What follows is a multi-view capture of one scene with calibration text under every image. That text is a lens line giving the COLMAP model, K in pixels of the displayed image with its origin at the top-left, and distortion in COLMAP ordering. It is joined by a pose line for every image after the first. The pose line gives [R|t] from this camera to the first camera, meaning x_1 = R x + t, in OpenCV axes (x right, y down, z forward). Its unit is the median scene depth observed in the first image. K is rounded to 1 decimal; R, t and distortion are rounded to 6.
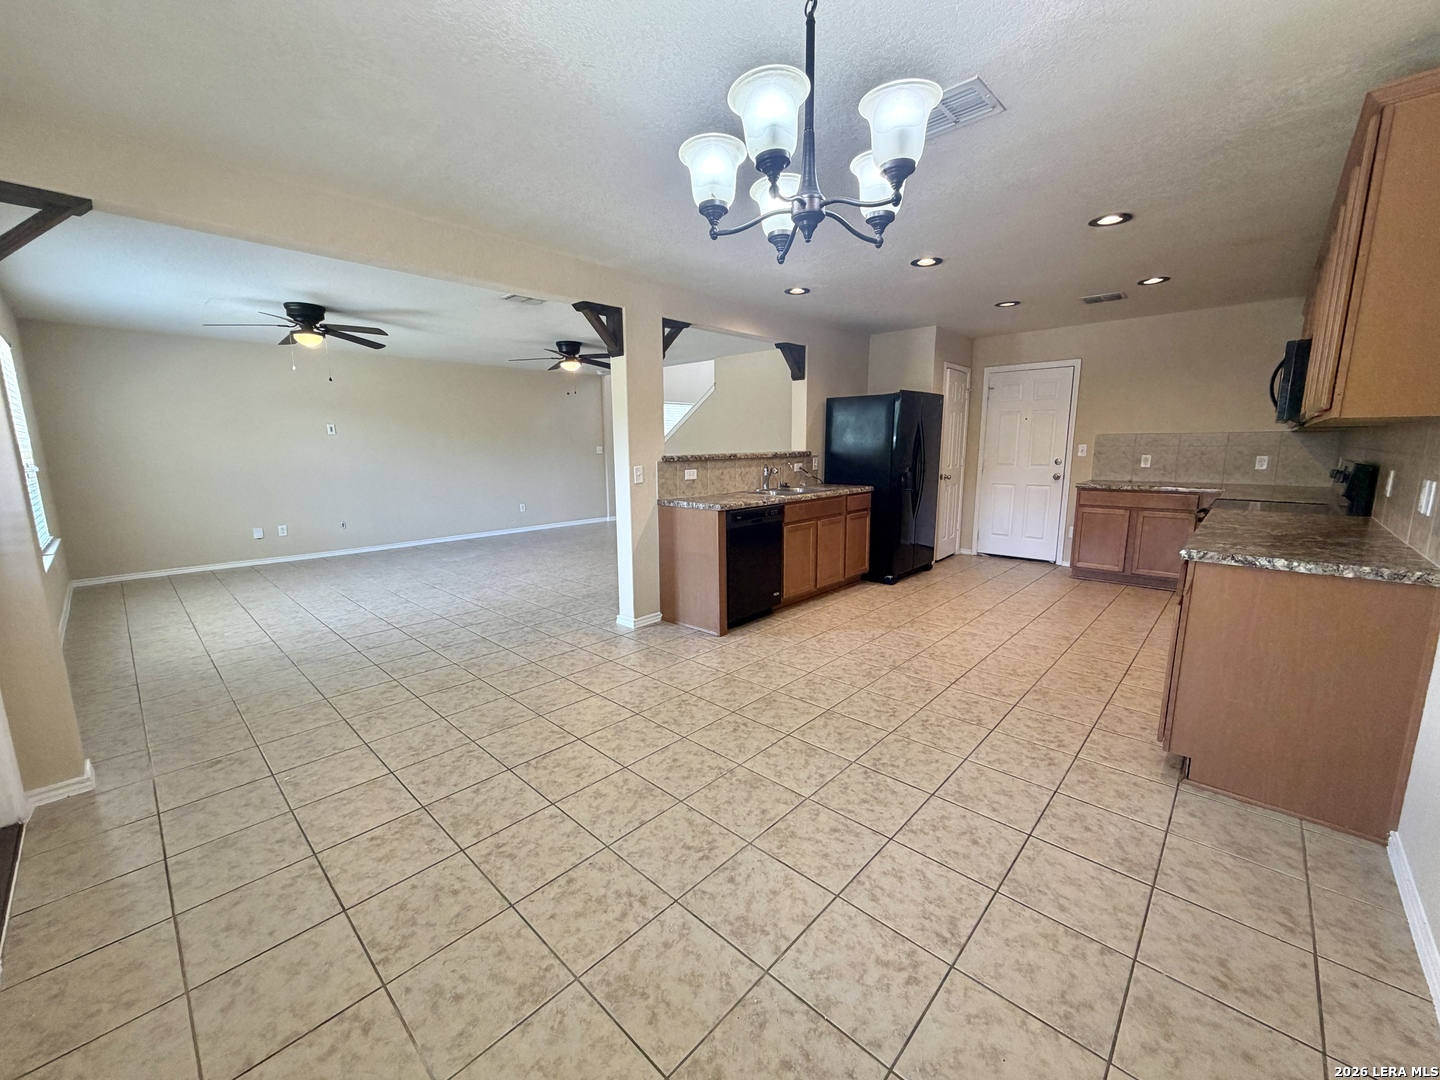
lens RADIAL K [[574.0, 0, 716.6], [0, 574.0, 541.1], [0, 0, 1]] dist [-0.000106, 0.000016]
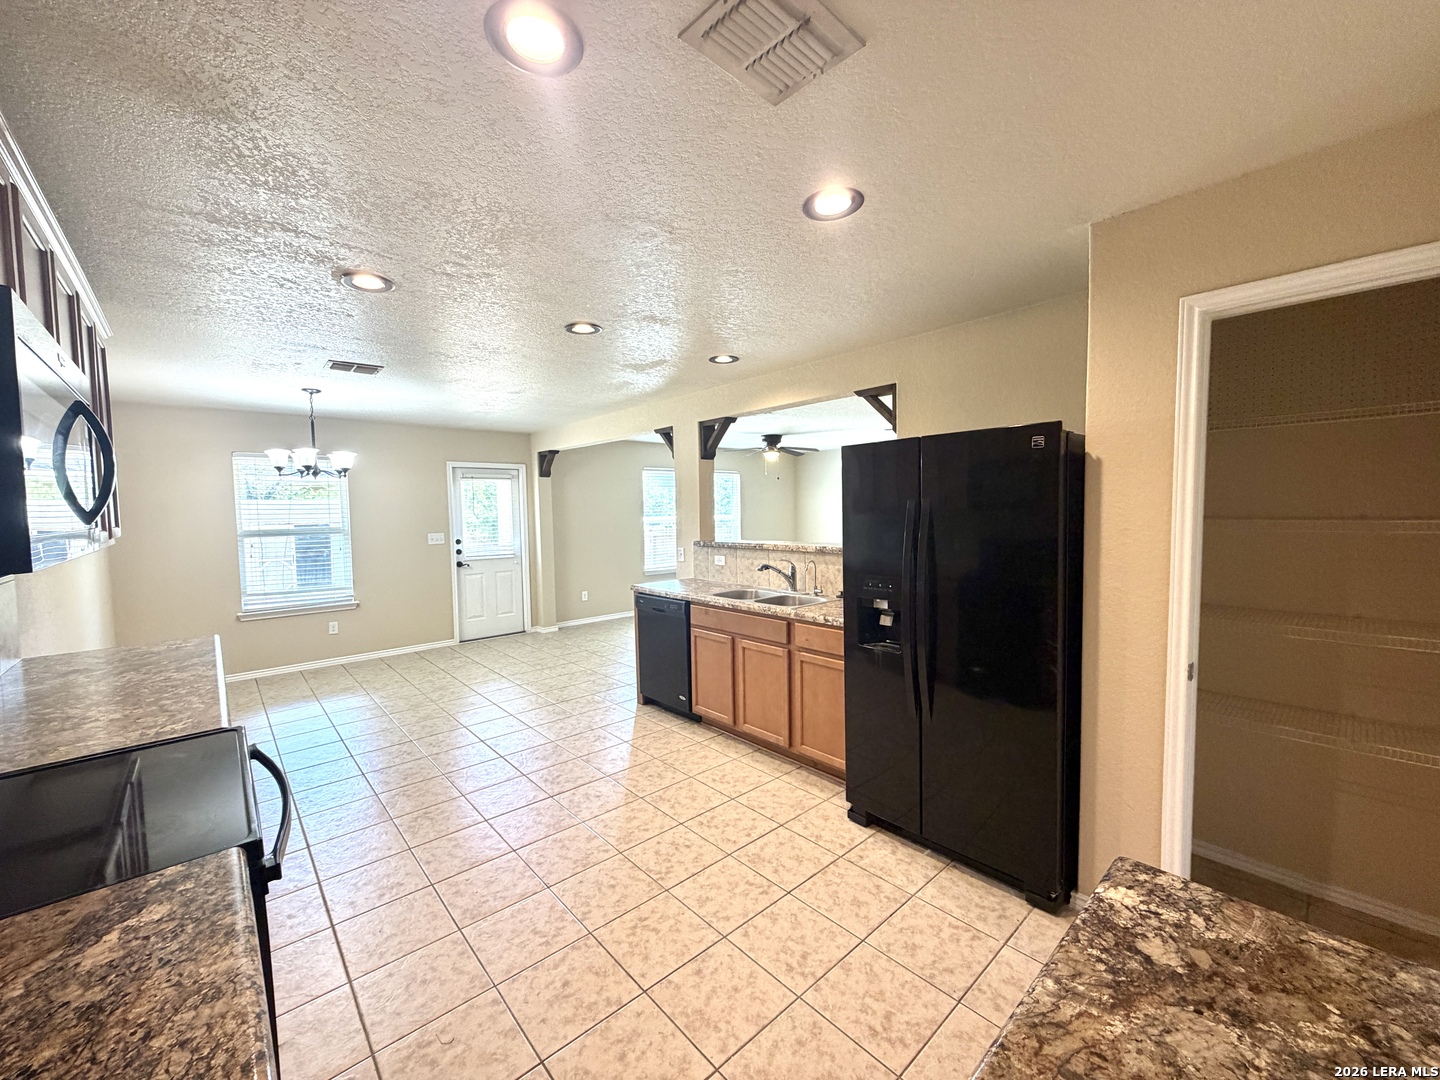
lens RADIAL K [[574.0, 0, 716.6], [0, 574.0, 541.1], [0, 0, 1]] dist [-0.000106, 0.000016]
pose [[-0.089623, 0.064021, -0.993916, 0.868643], [-0.150716, 0.985568, 0.077074, -0.203490], [0.984506, 0.156707, -0.078681, 0.952604]]
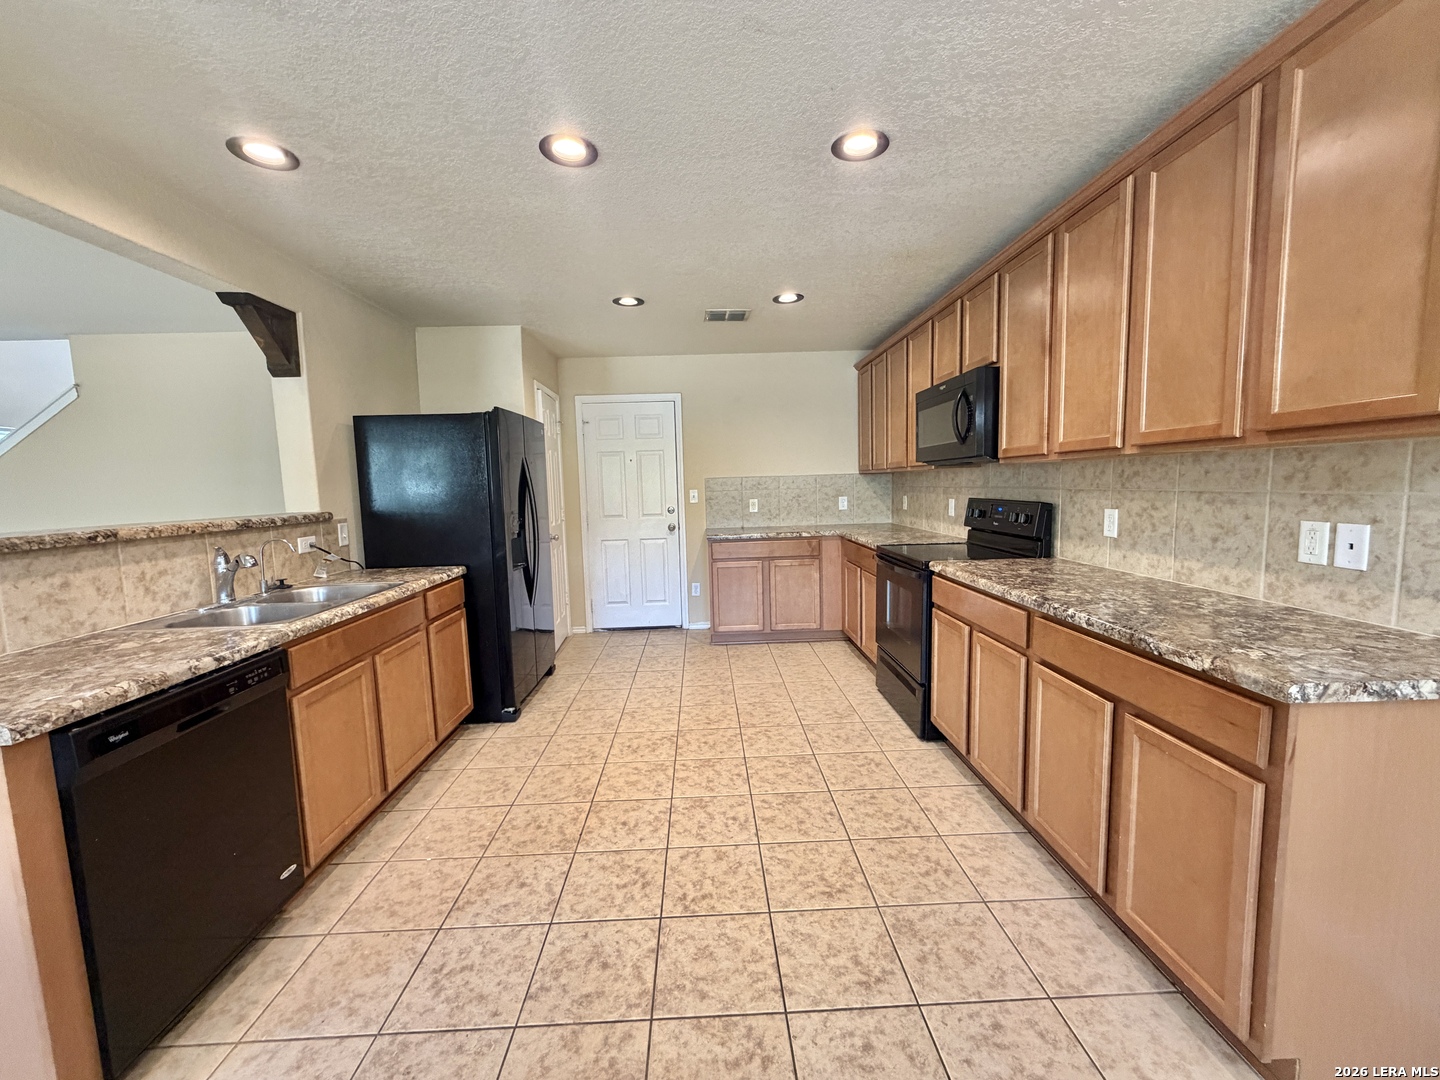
lens RADIAL K [[574.0, 0, 716.6], [0, 574.0, 541.1], [0, 0, 1]] dist [-0.000106, 0.000016]
pose [[0.708478, -0.082529, 0.700891, 0.047385], [0.141486, 0.989586, -0.026495, -0.072821], [-0.691405, 0.117937, 0.712776, 0.422038]]
